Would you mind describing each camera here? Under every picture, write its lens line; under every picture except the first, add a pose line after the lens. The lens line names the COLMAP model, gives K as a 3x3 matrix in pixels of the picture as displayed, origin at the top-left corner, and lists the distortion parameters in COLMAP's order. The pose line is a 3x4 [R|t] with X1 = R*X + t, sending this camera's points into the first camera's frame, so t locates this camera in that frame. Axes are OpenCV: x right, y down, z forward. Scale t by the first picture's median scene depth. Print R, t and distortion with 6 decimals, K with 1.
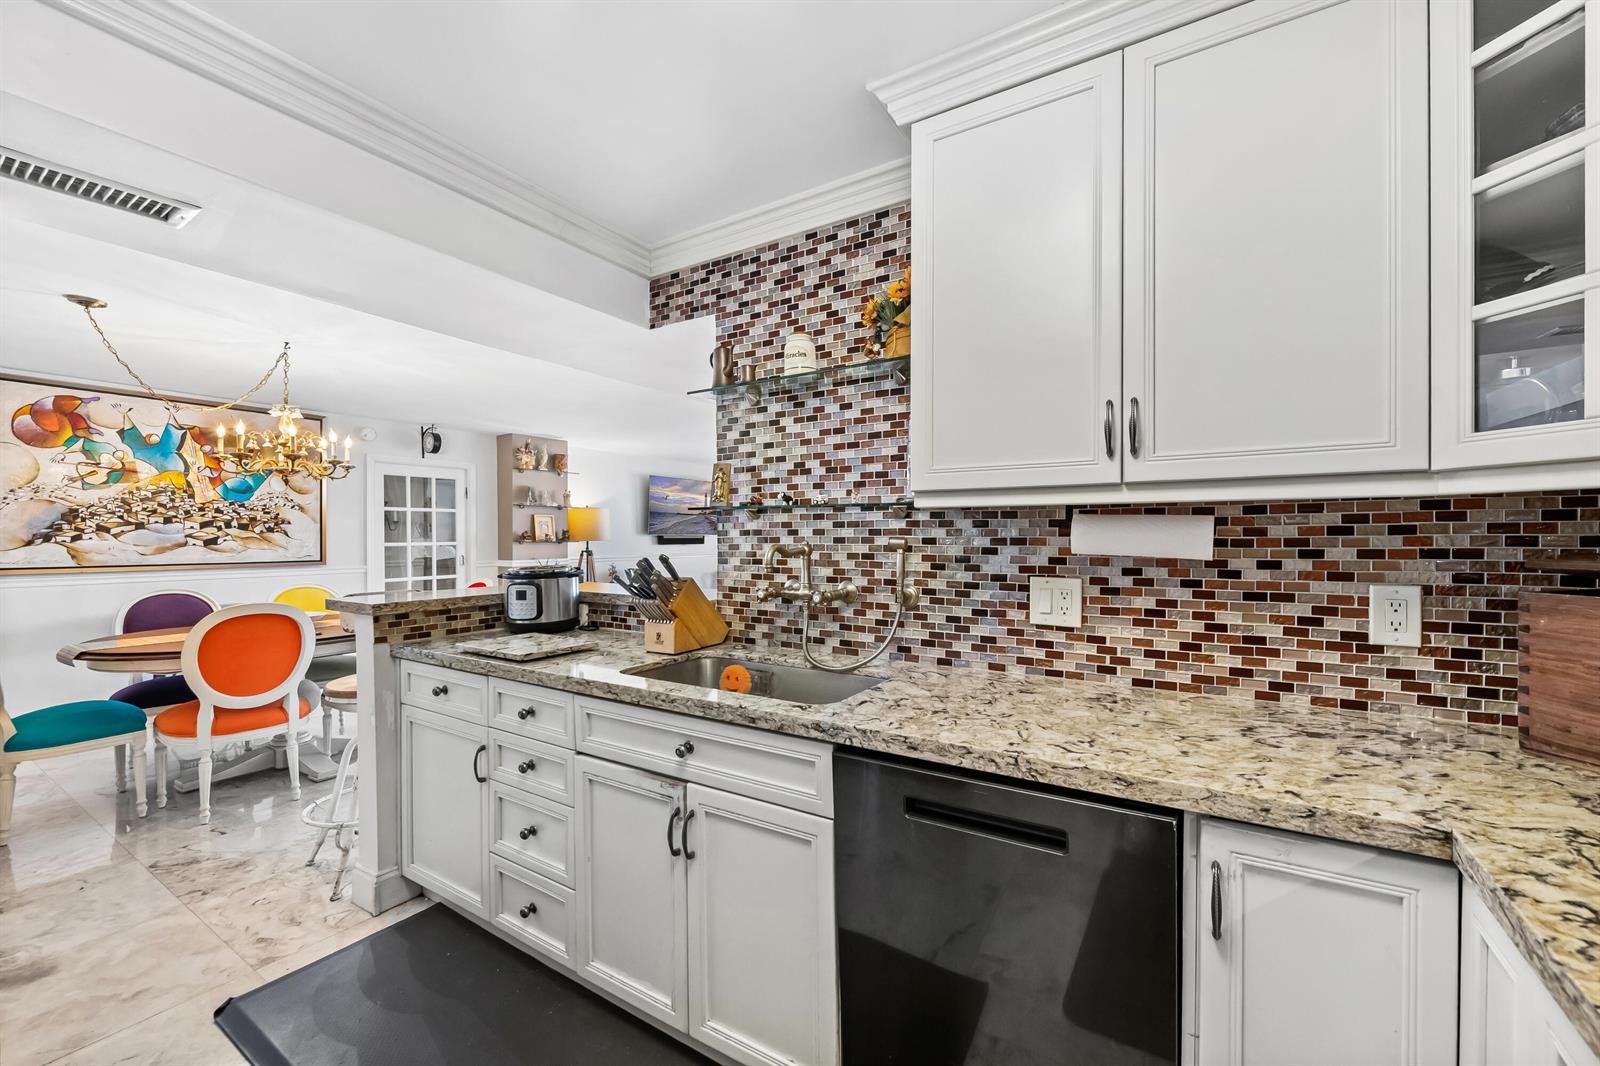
lens RADIAL K [[631.3, 0, 813.7], [0, 631.3, 542.1], [0, 0, 1]] dist [0.002102, -0.003385]
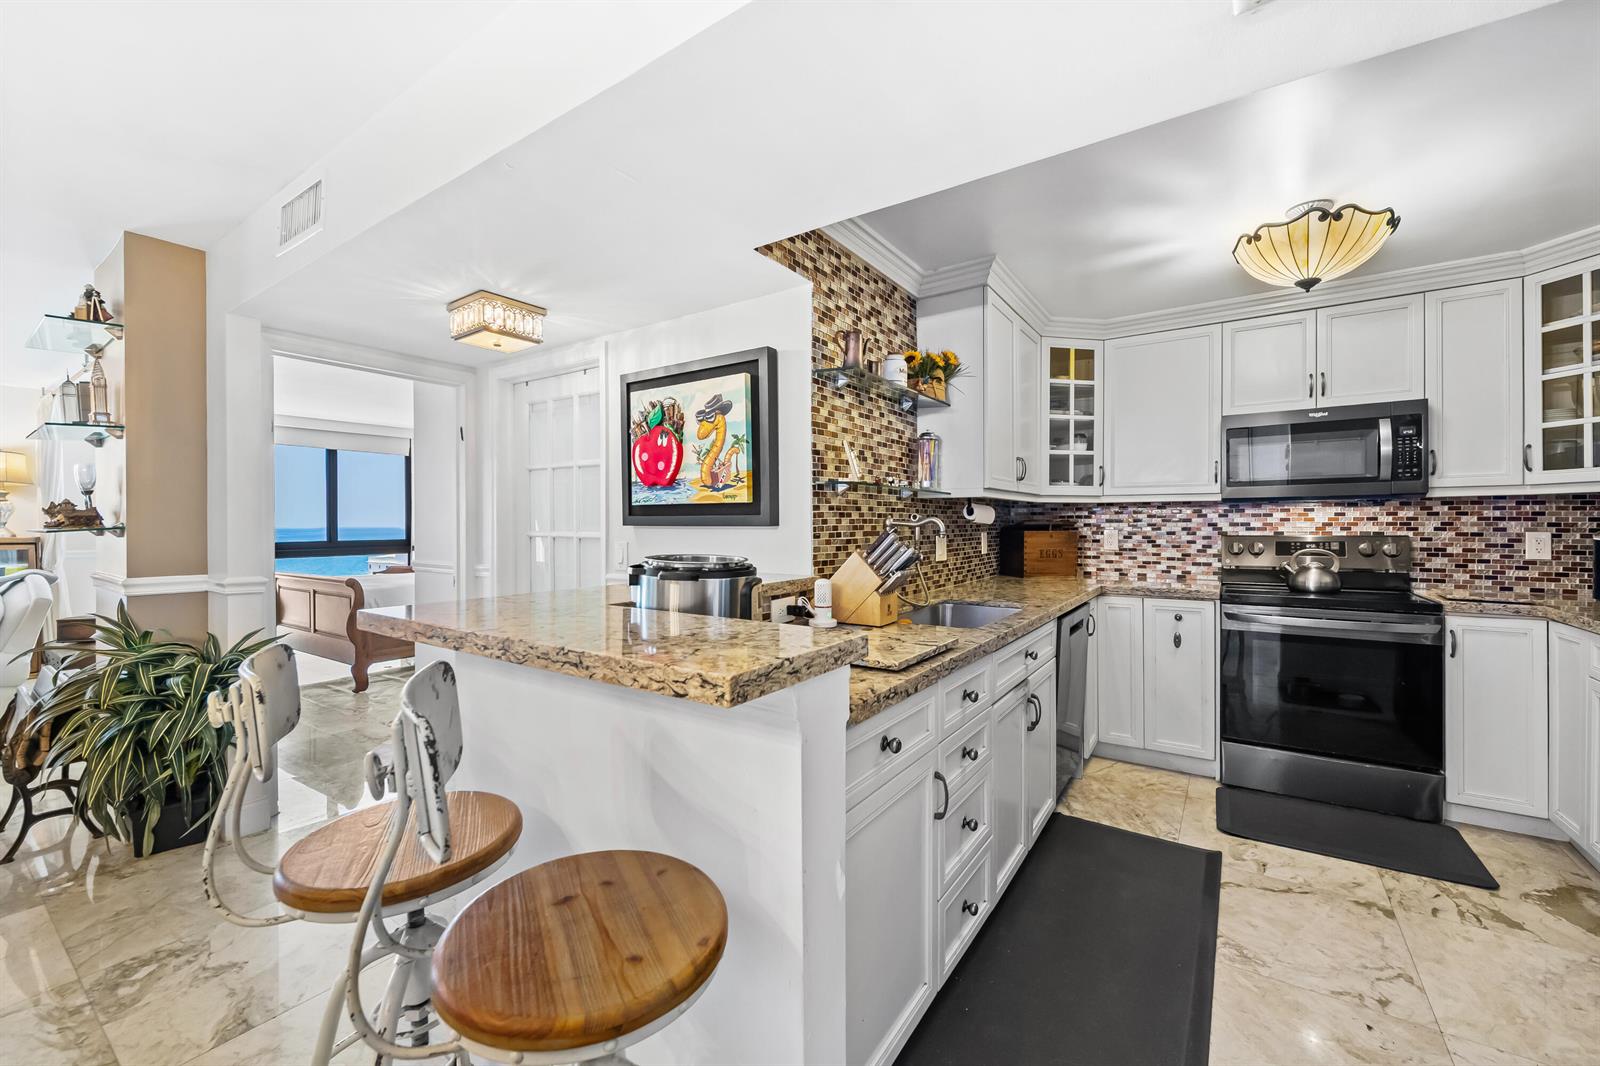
lens RADIAL K [[631.3, 0, 802.6], [0, 631.3, 525.3], [0, 0, 1]] dist [0.002102, -0.003385]
pose [[0.049233, -0.004014, 0.998779, -0.557209], [0.013167, 0.999908, 0.003370, 0.004694], [-0.998701, 0.012985, 0.049282, 0.478855]]
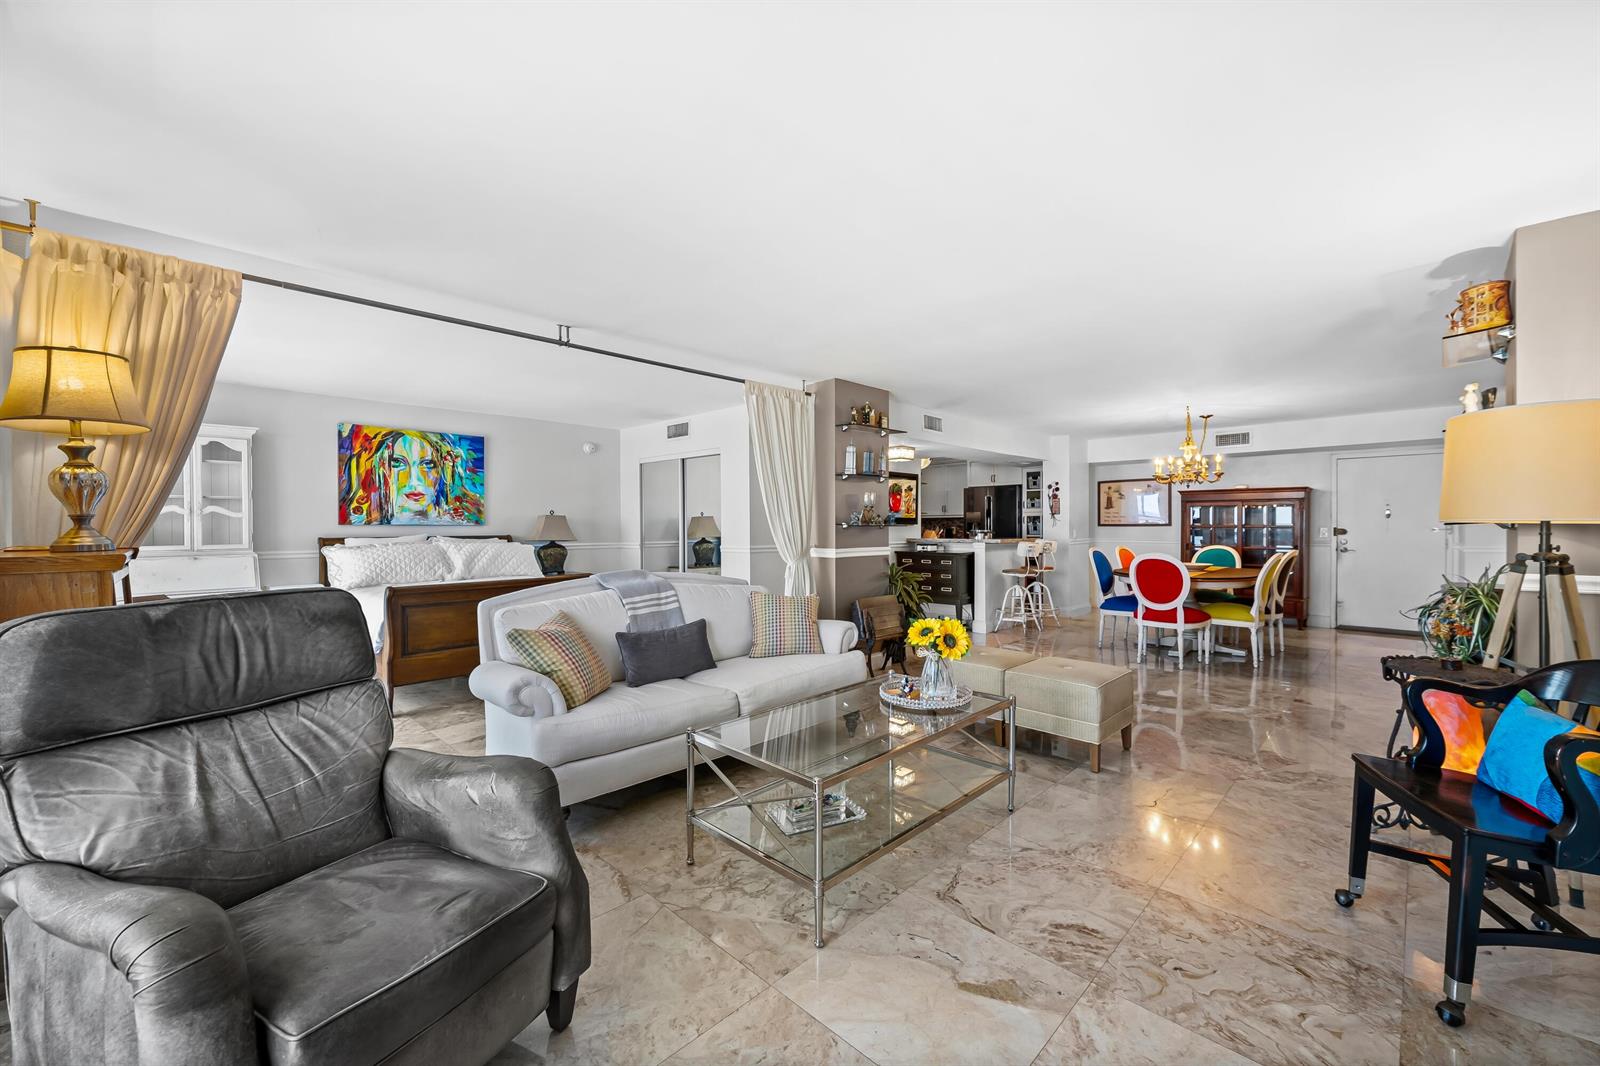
lens RADIAL K [[631.3, 0, 812.0], [0, 631.3, 535.2], [0, 0, 1]] dist [0.002102, -0.003385]
pose [[-0.977367, 0.001145, 0.211546, -0.152082], [0.006519, 0.999673, 0.024707, -0.008706], [-0.211449, 0.025527, -0.977056, 2.305135]]
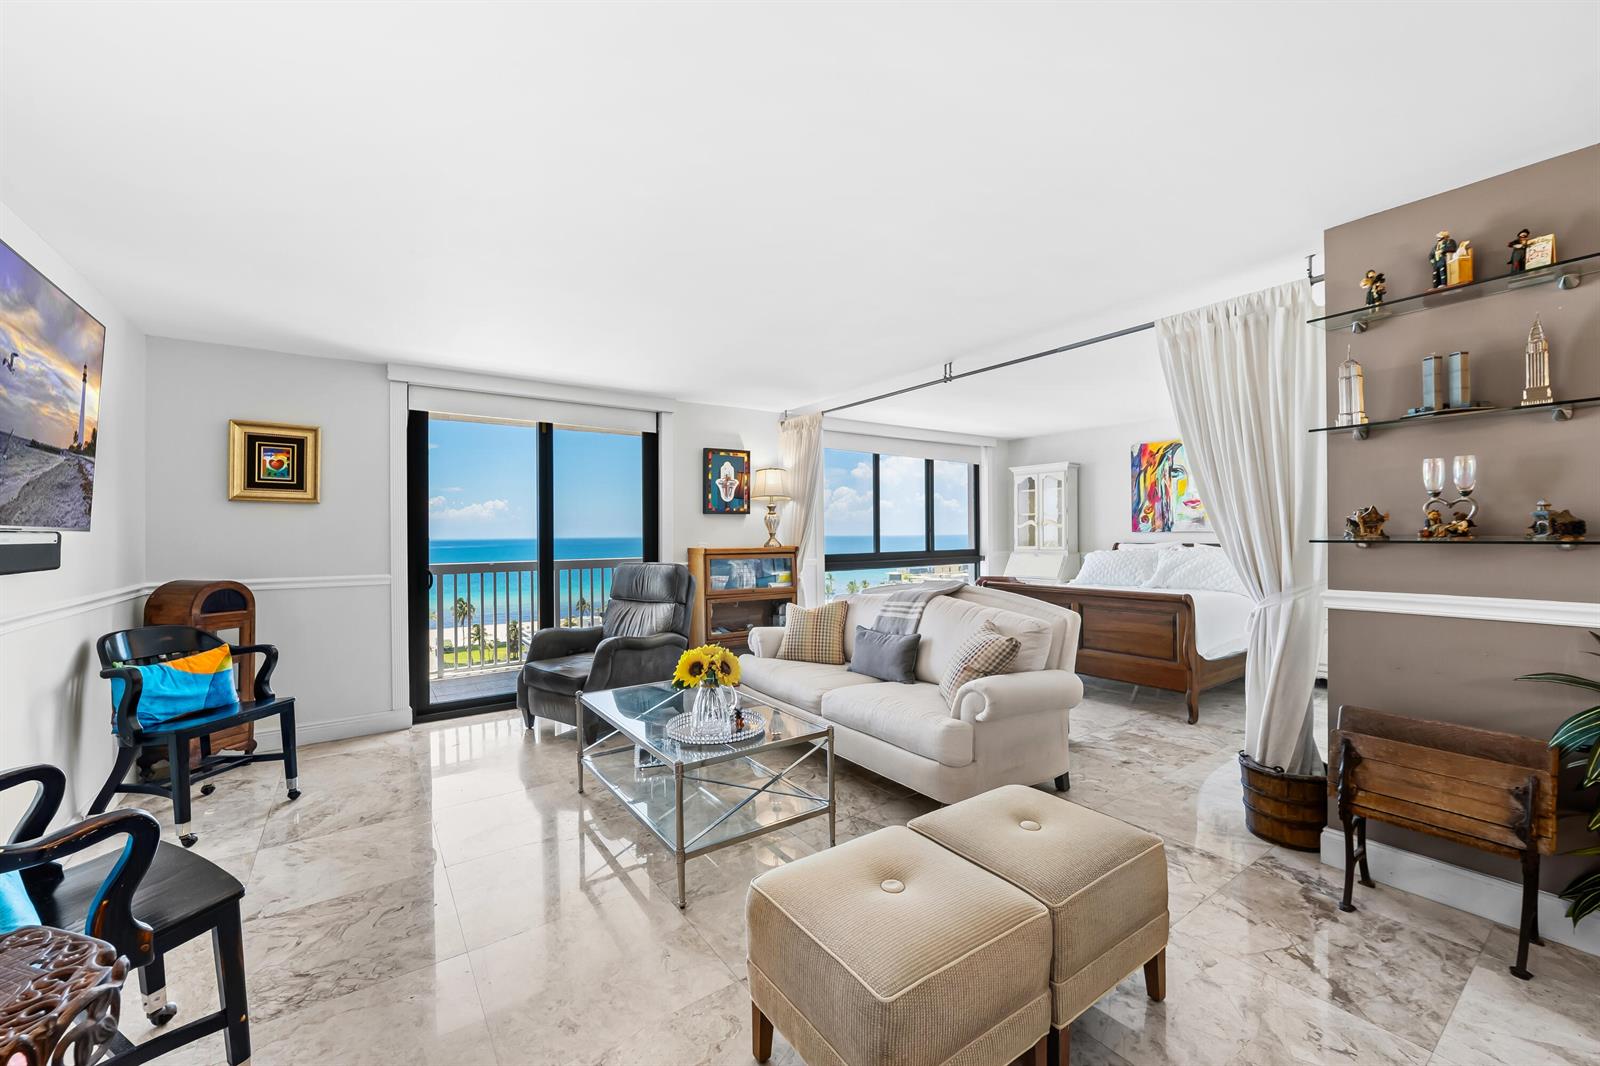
lens RADIAL K [[631.3, 0, 804.6], [0, 631.3, 533.0], [0, 0, 1]] dist [0.002102, -0.003385]
pose [[0.392139, -0.003116, 0.919901, -0.612514], [0.017068, 0.999847, -0.003889, -0.009887], [-0.919747, 0.017226, 0.392132, 1.404055]]
